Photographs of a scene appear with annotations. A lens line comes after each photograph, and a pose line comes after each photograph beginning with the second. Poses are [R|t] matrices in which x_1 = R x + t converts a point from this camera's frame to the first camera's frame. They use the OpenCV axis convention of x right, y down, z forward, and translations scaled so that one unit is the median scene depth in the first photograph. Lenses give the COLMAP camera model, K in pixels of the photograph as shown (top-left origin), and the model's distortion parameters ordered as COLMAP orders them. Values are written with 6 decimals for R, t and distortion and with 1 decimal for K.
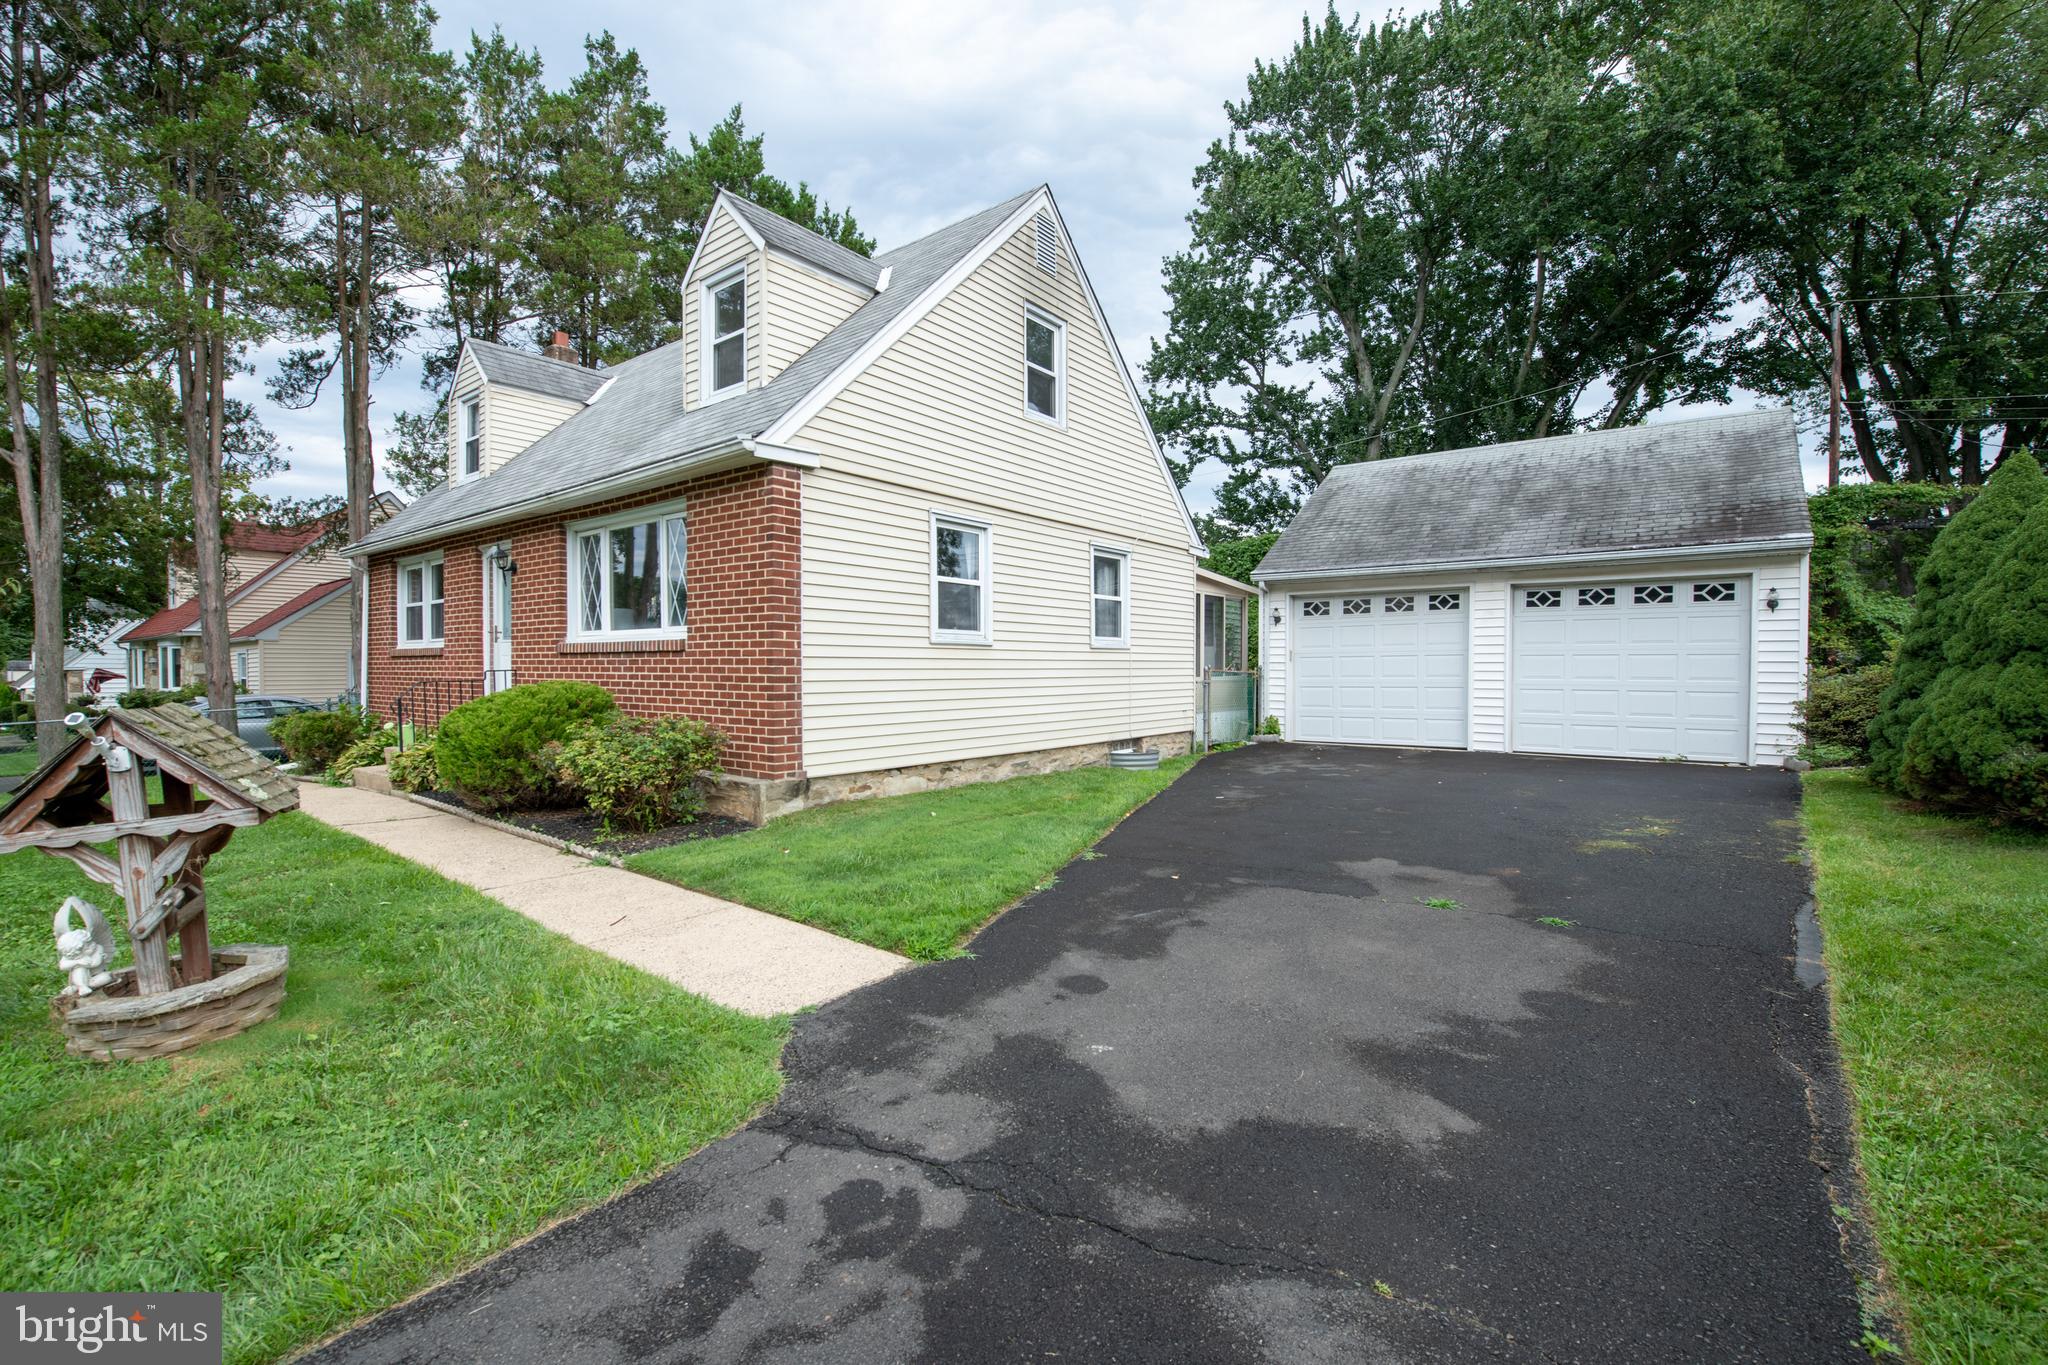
lens RADIAL K [[929.0, 0, 909.1], [0, 929.0, 693.3], [0, 0, 1]] dist [-0.015392, -0.002139]
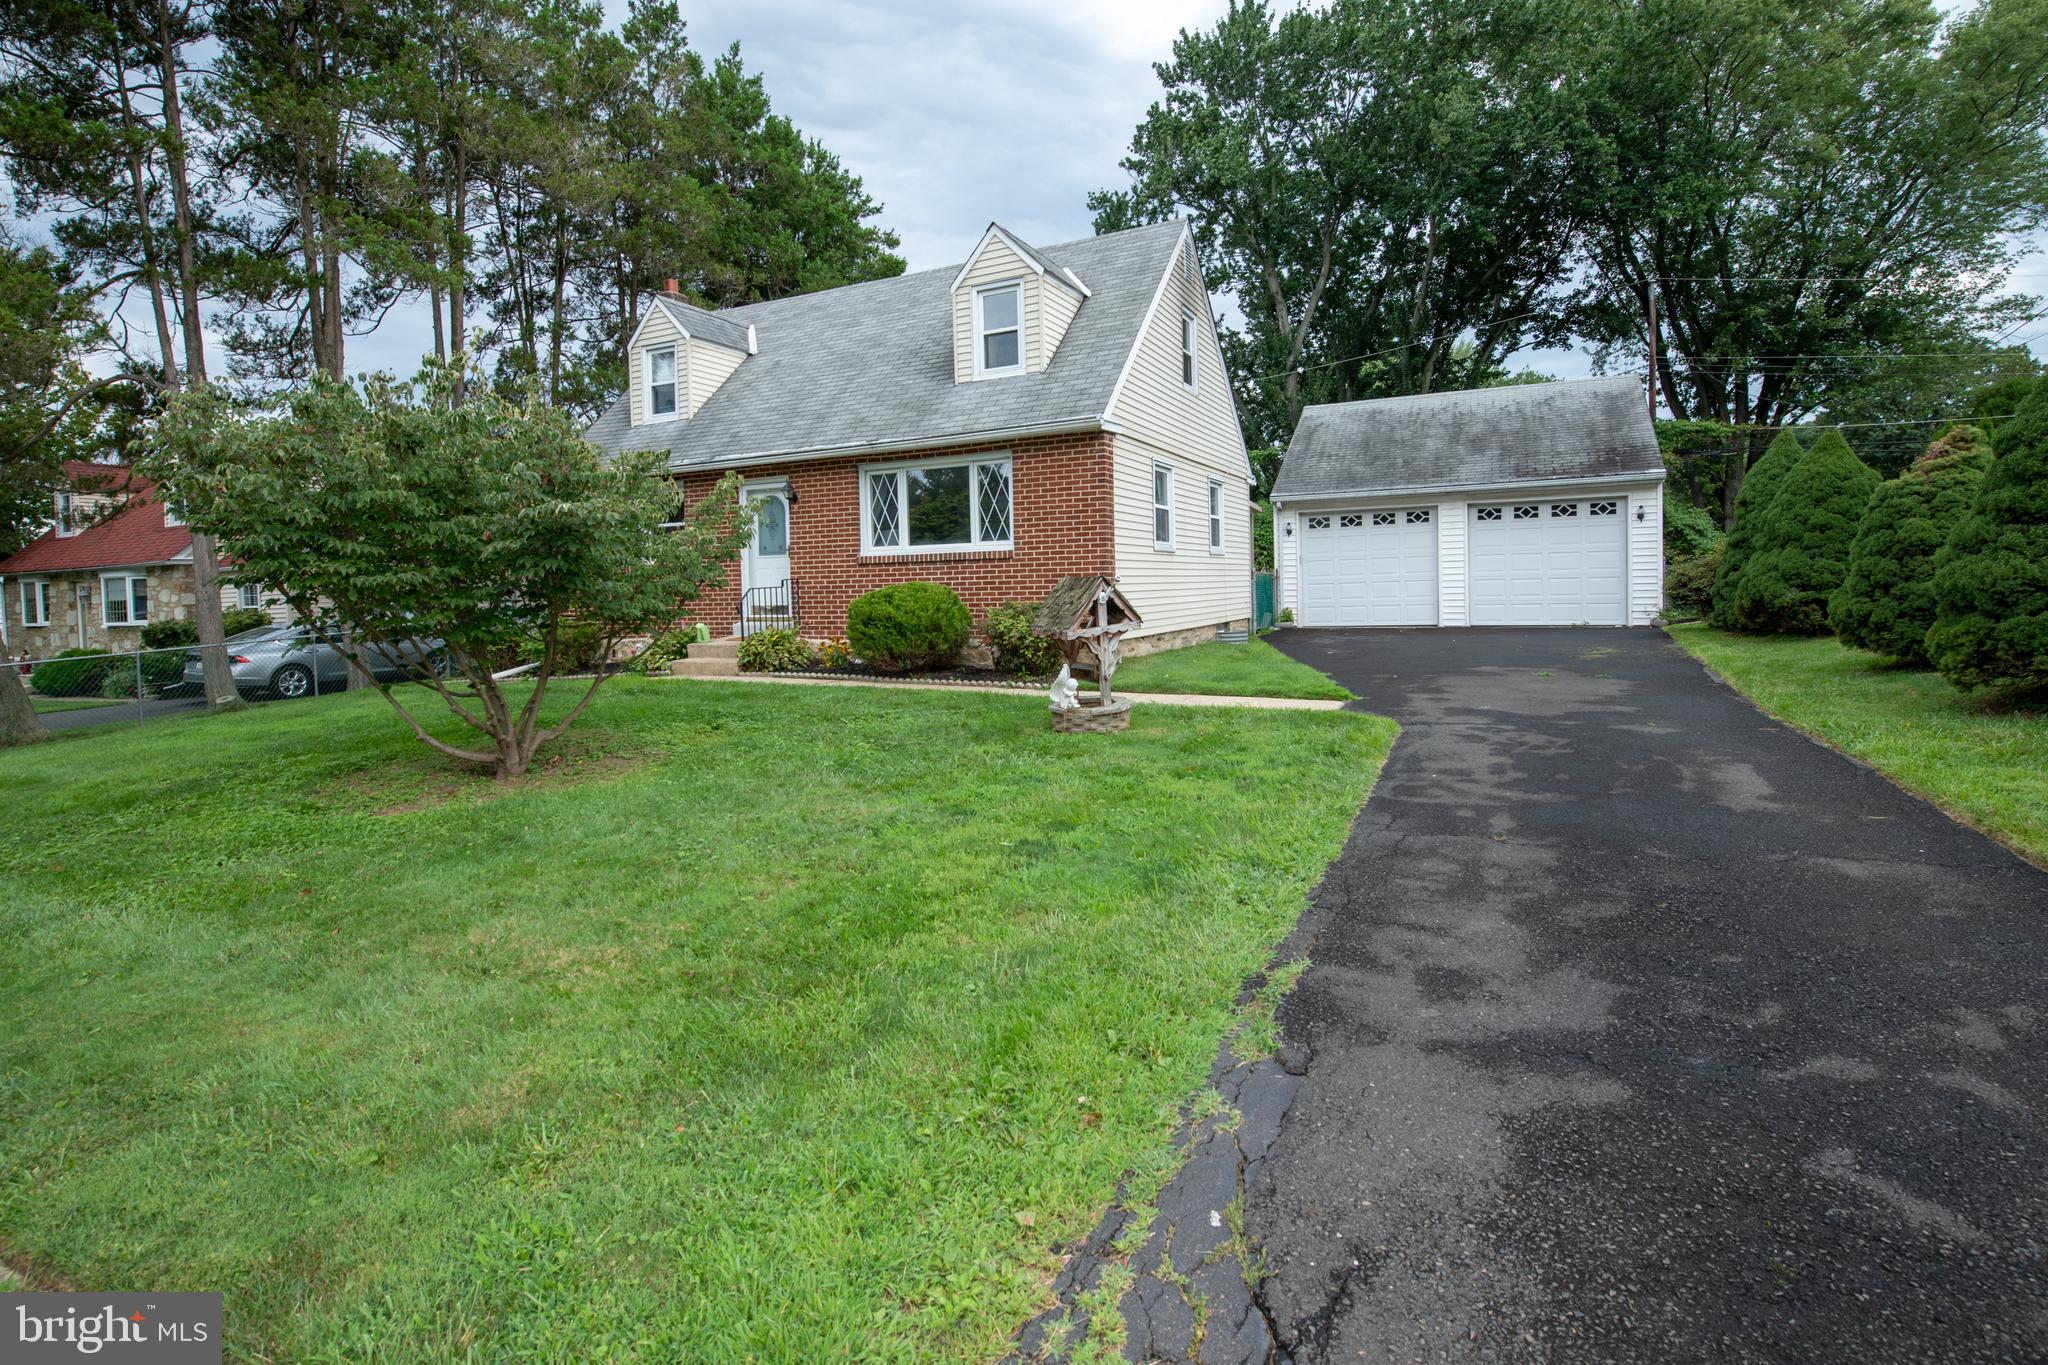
lens RADIAL K [[950.8, 0, 993.1], [0, 950.8, 609.5], [0, 0, 1]] dist [-0.011695, -0.001893]
pose [[0.980578, -0.028741, 0.194010, -0.303743], [0.029311, 0.999570, -0.000070, 0.017811], [-0.193925, 0.005755, 0.981000, -0.234550]]
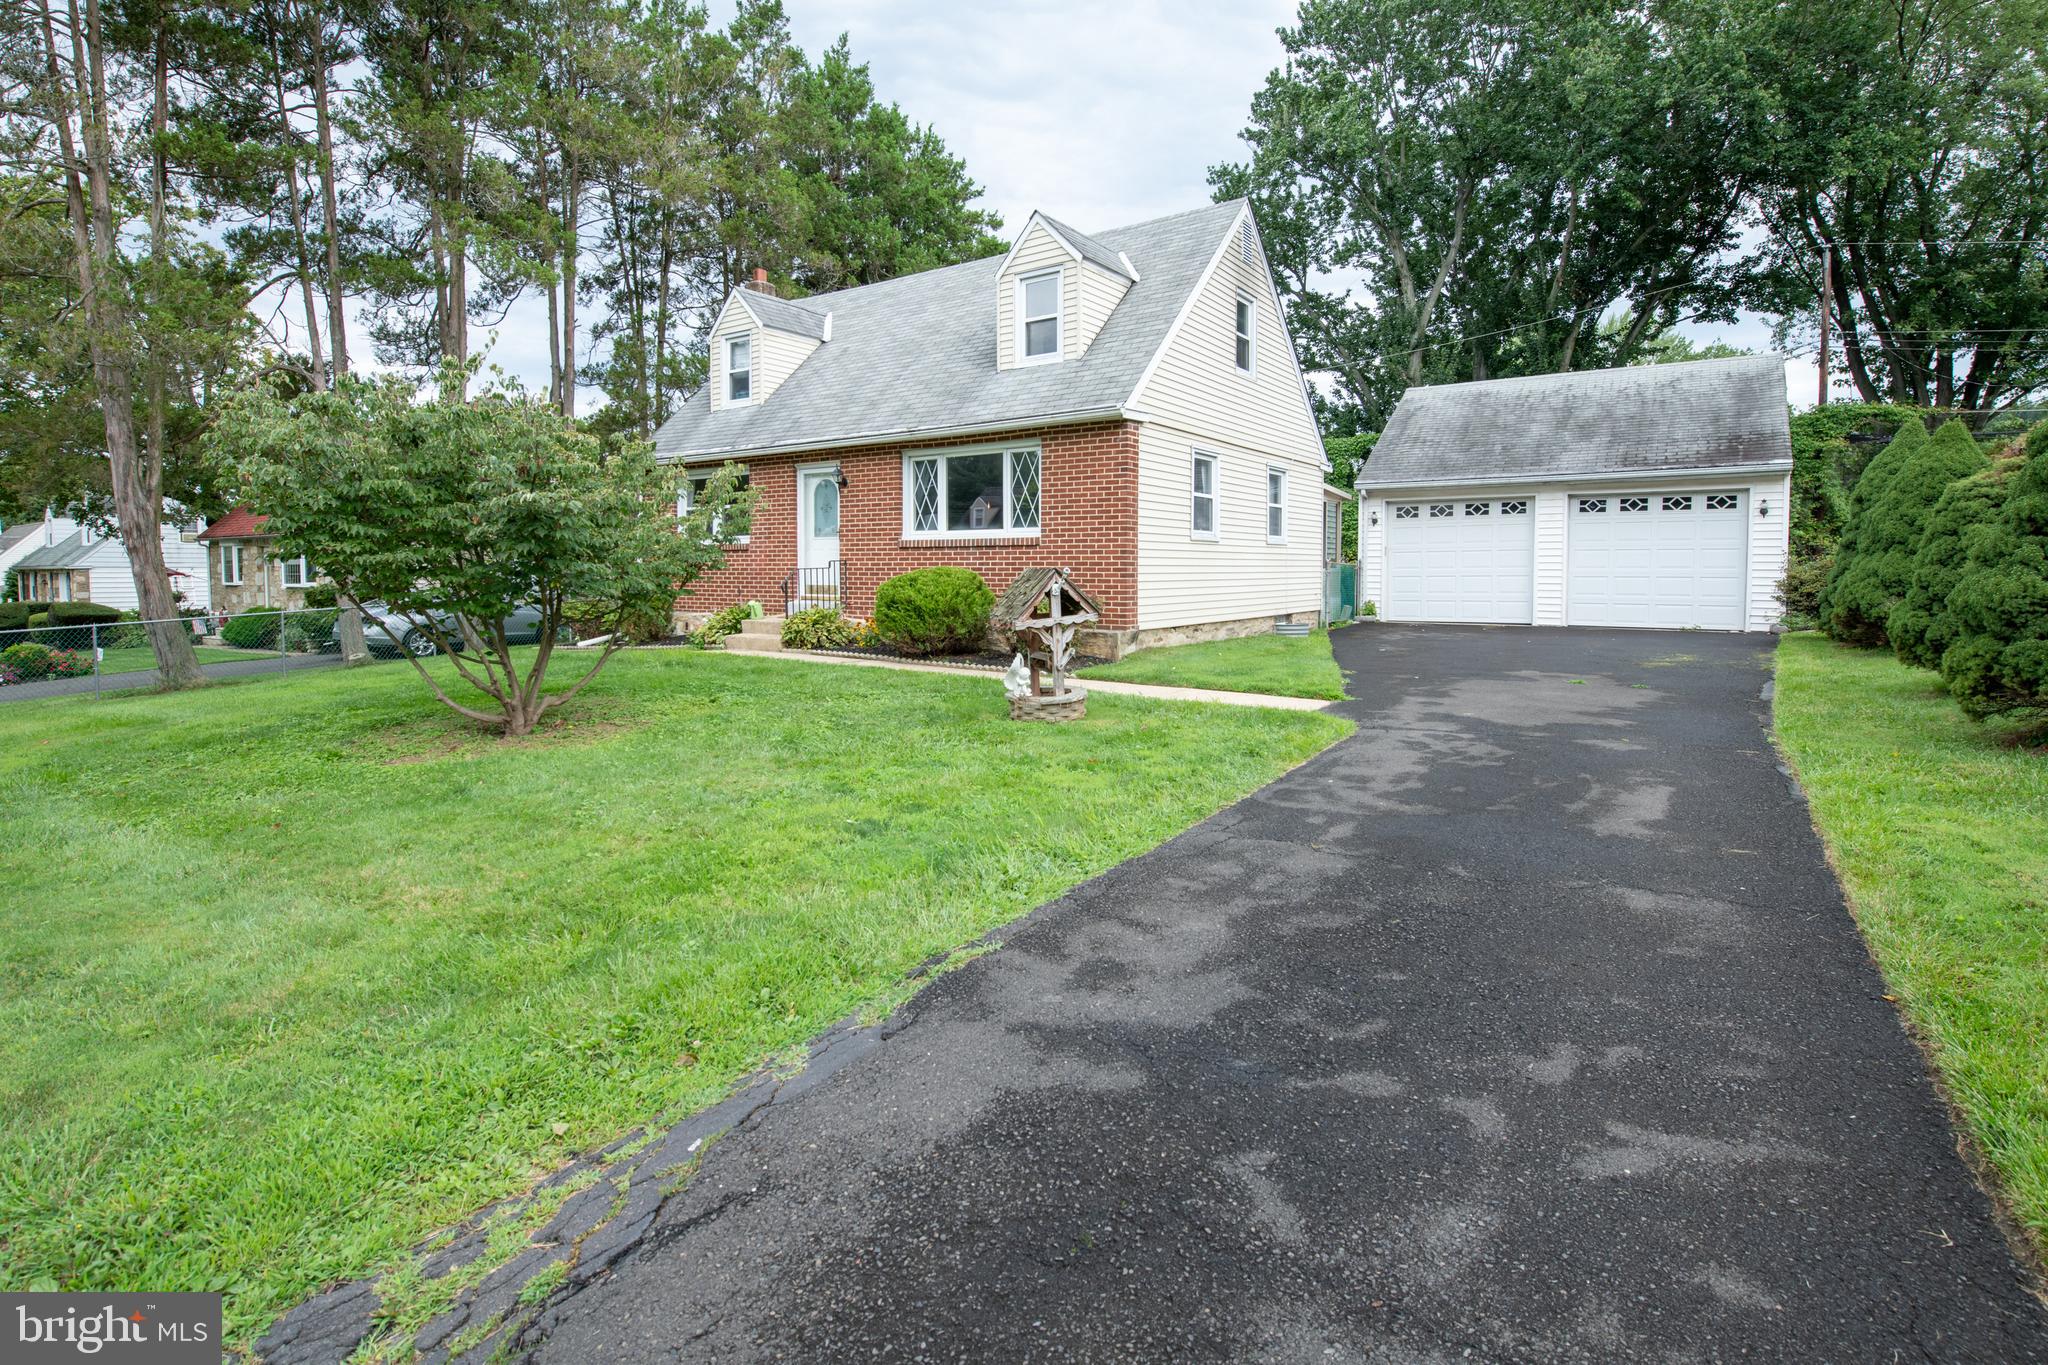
lens RADIAL K [[950.8, 0, 972.6], [0, 950.8, 607.6], [0, 0, 1]] dist [-0.011695, -0.001893]
pose [[0.998697, -0.003263, 0.050919, -0.229402], [0.002449, 0.999868, 0.016053, 0.015054], [-0.050964, -0.015907, 0.998574, -0.258909]]
